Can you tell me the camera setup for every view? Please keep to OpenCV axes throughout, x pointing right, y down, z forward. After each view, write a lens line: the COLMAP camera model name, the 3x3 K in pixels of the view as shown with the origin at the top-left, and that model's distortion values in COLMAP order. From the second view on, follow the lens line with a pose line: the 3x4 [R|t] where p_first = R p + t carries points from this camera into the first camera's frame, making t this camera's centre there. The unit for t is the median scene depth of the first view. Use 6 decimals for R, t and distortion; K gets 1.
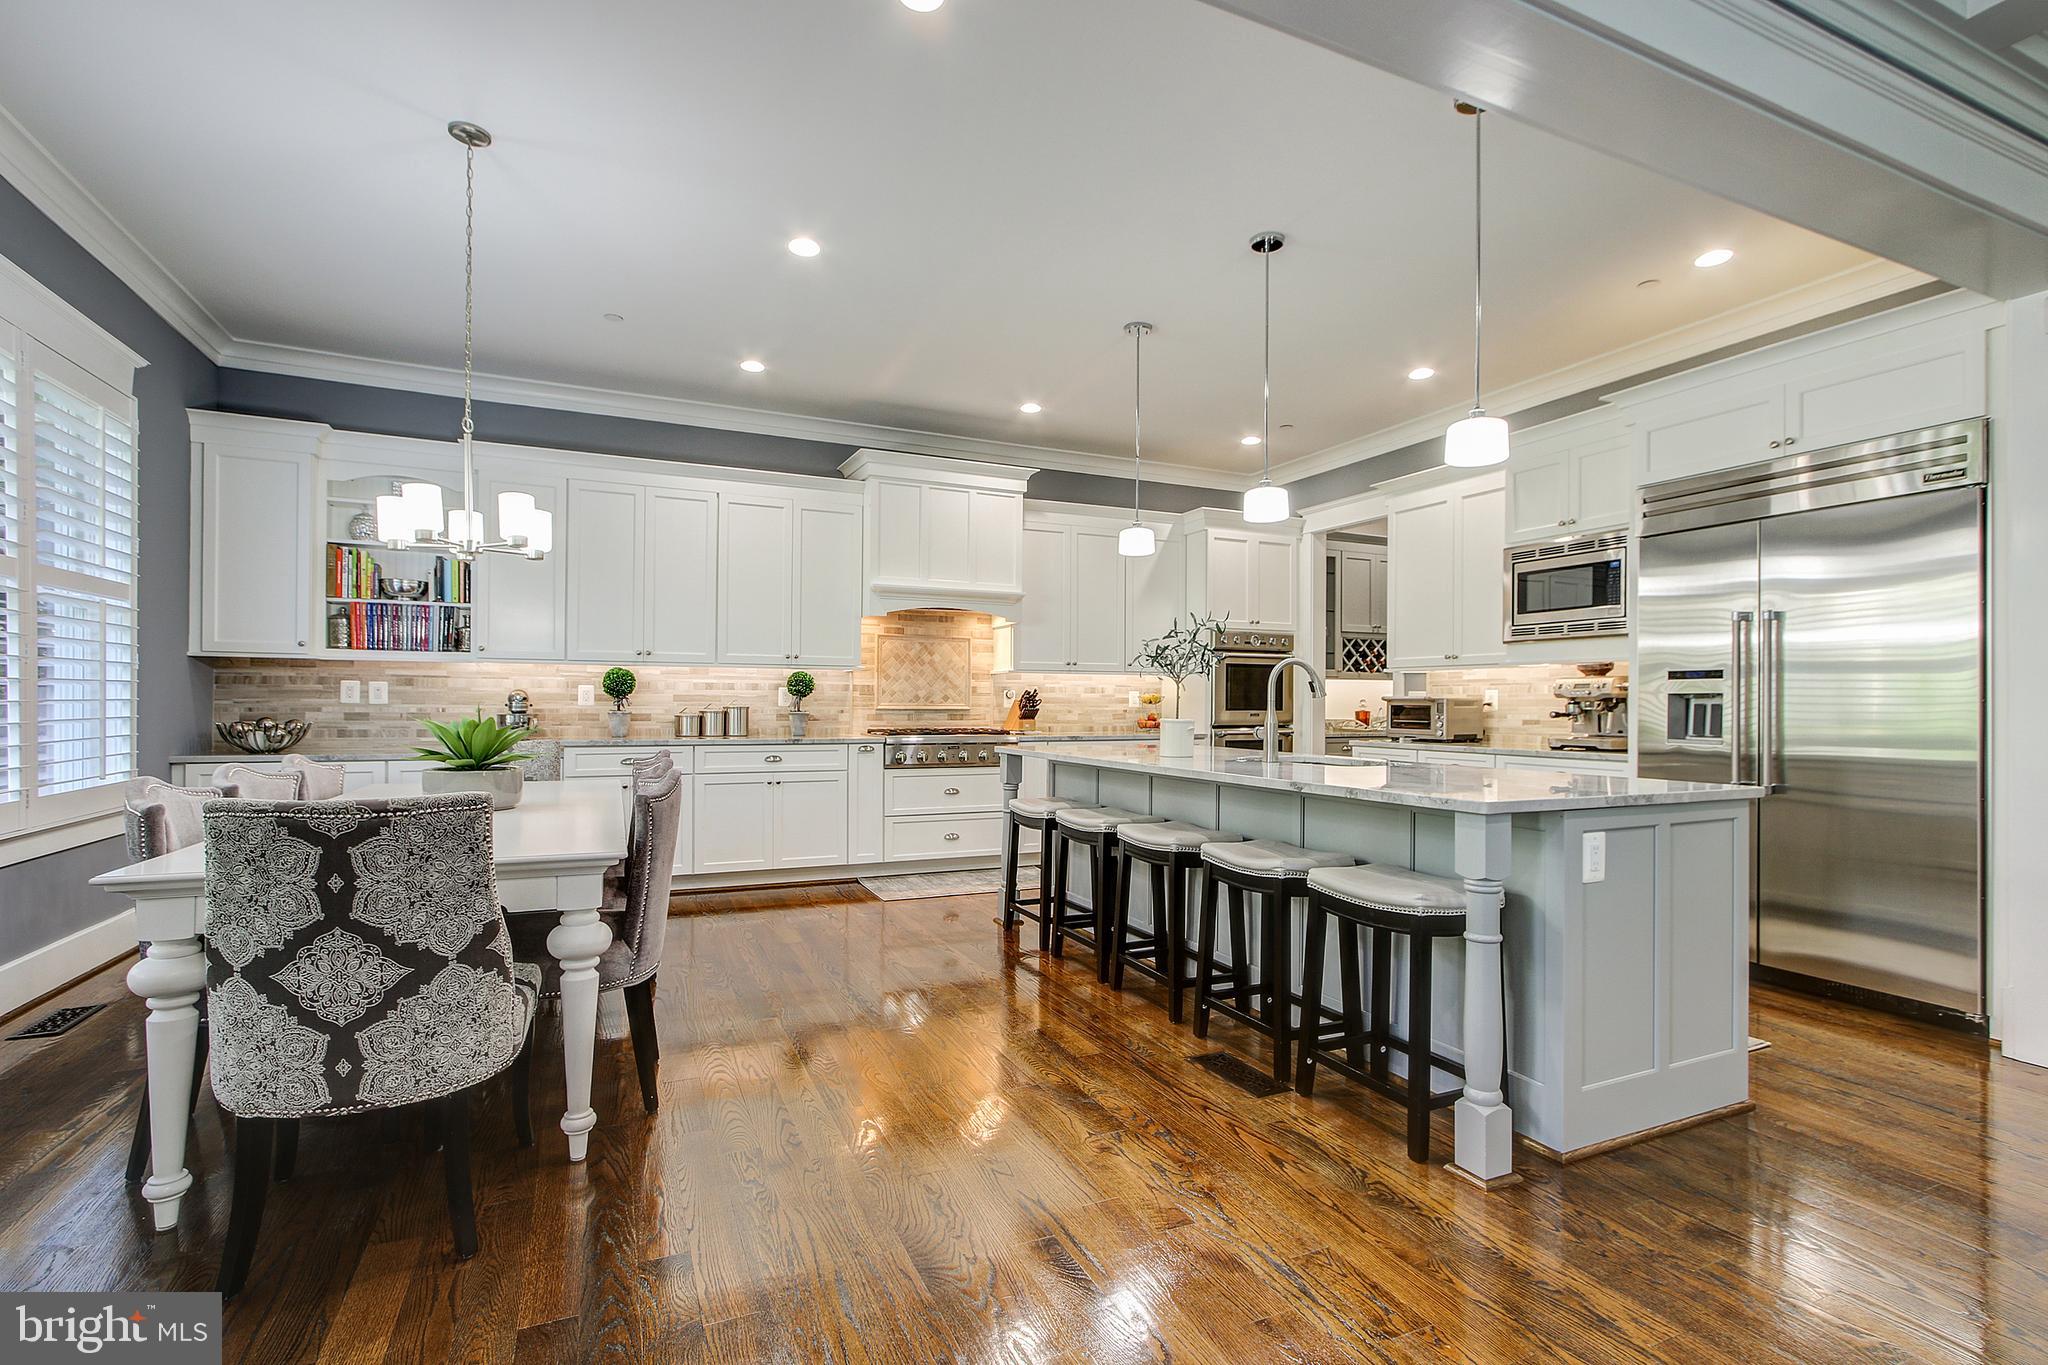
lens RADIAL K [[958.9, 0, 1086.6], [0, 958.9, 696.6], [0, 0, 1]] dist [-0.005556, 0.001852]
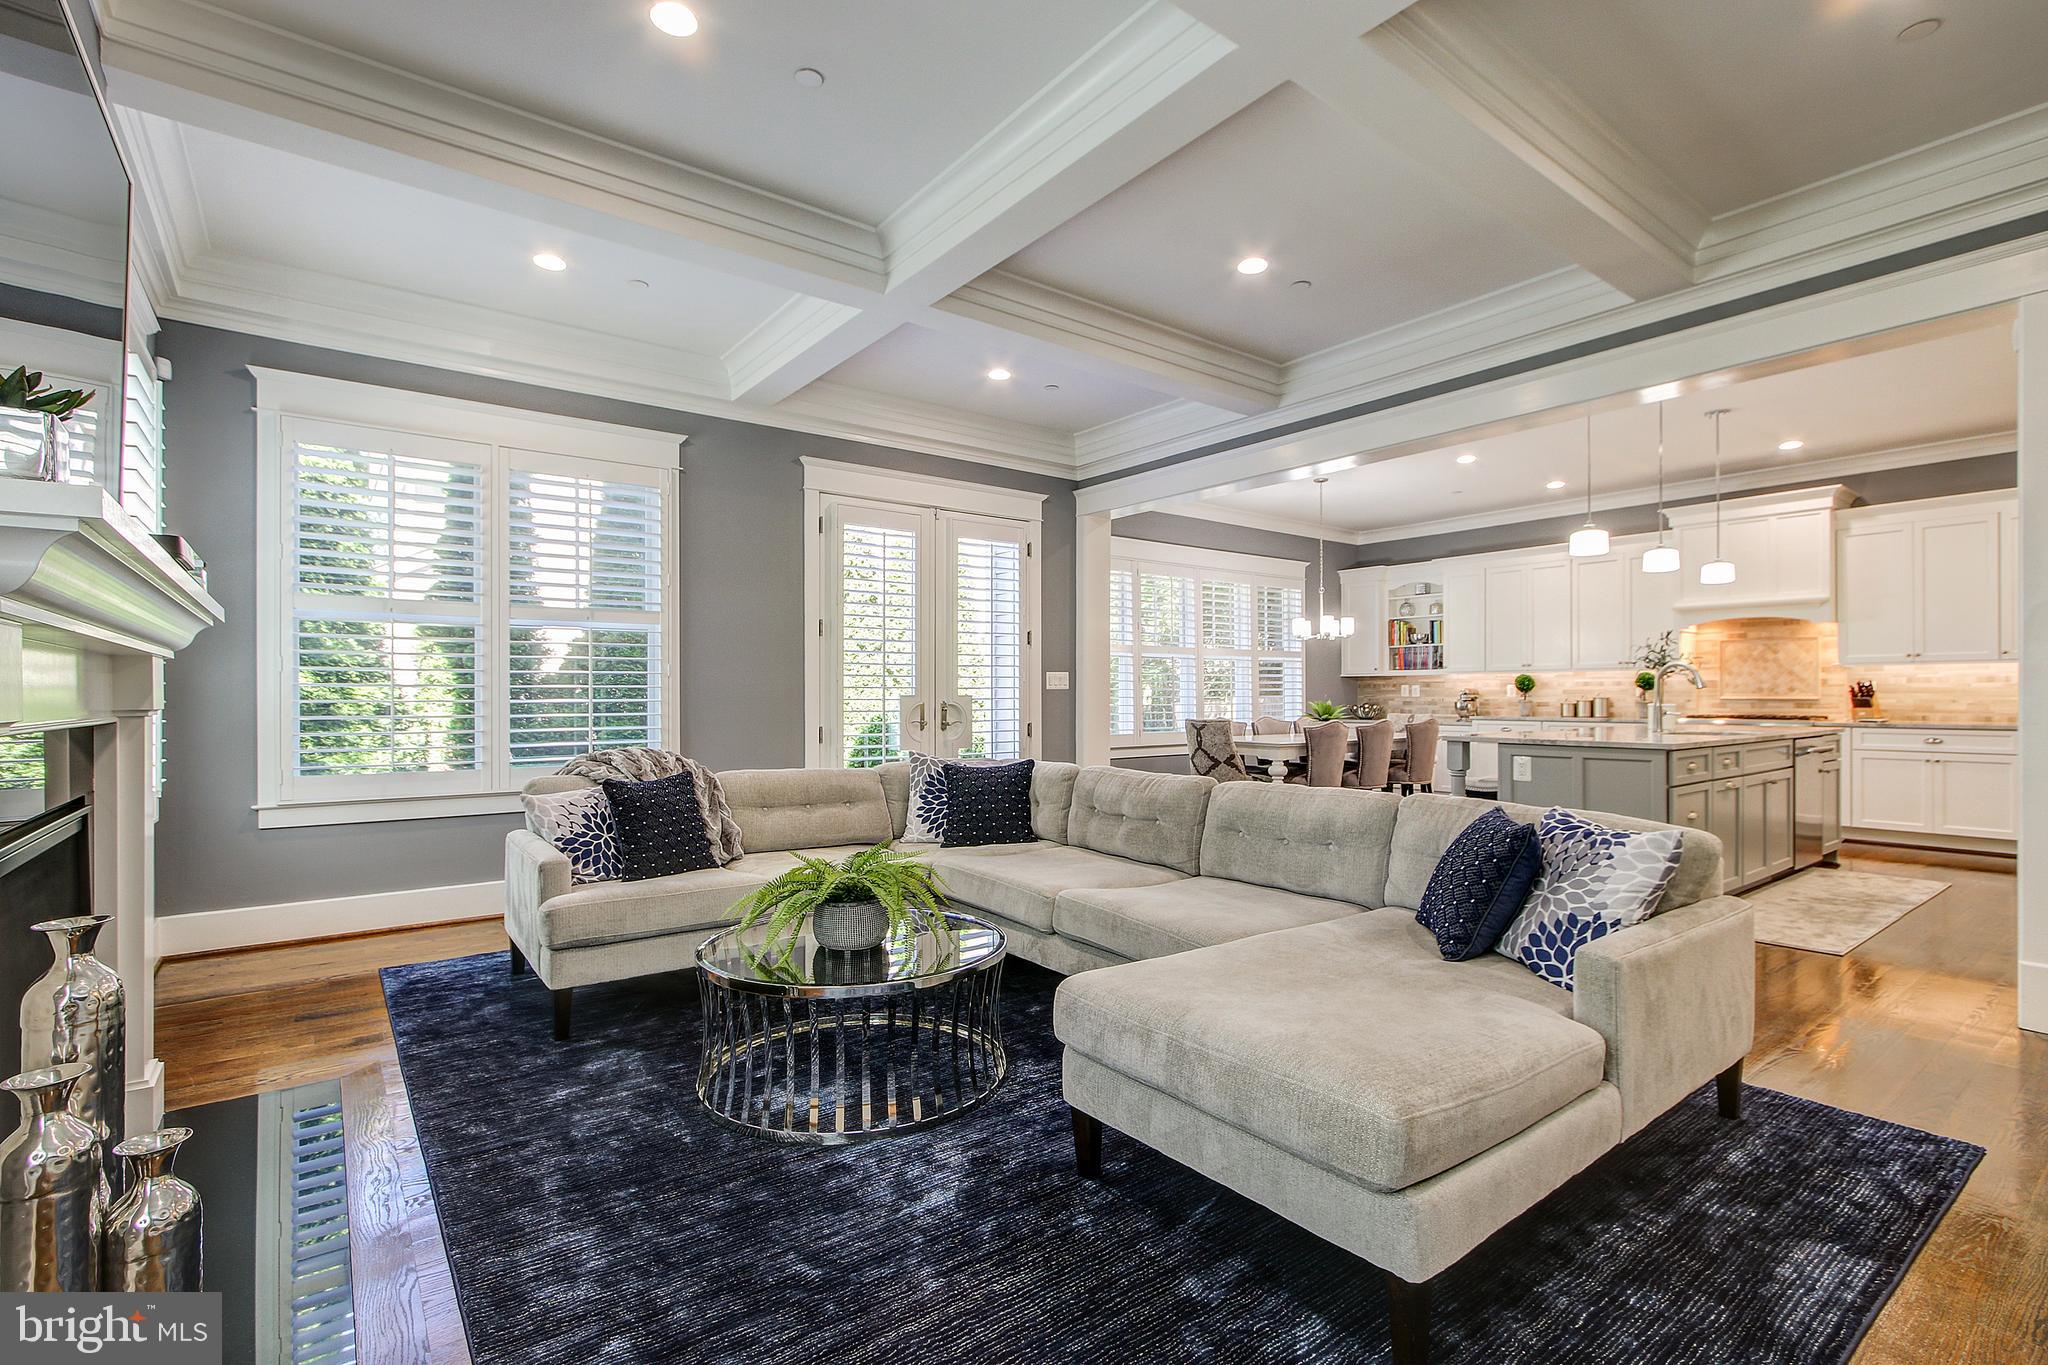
lens RADIAL K [[958.9, 0, 1009.8], [0, 958.9, 696.9], [0, 0, 1]] dist [-0.005556, 0.001852]
pose [[0.198870, -0.004326, -0.980016, 0.934691], [0.012651, 0.999918, -0.001847, 0.000781], [0.979944, -0.012031, 0.198908, -0.197260]]
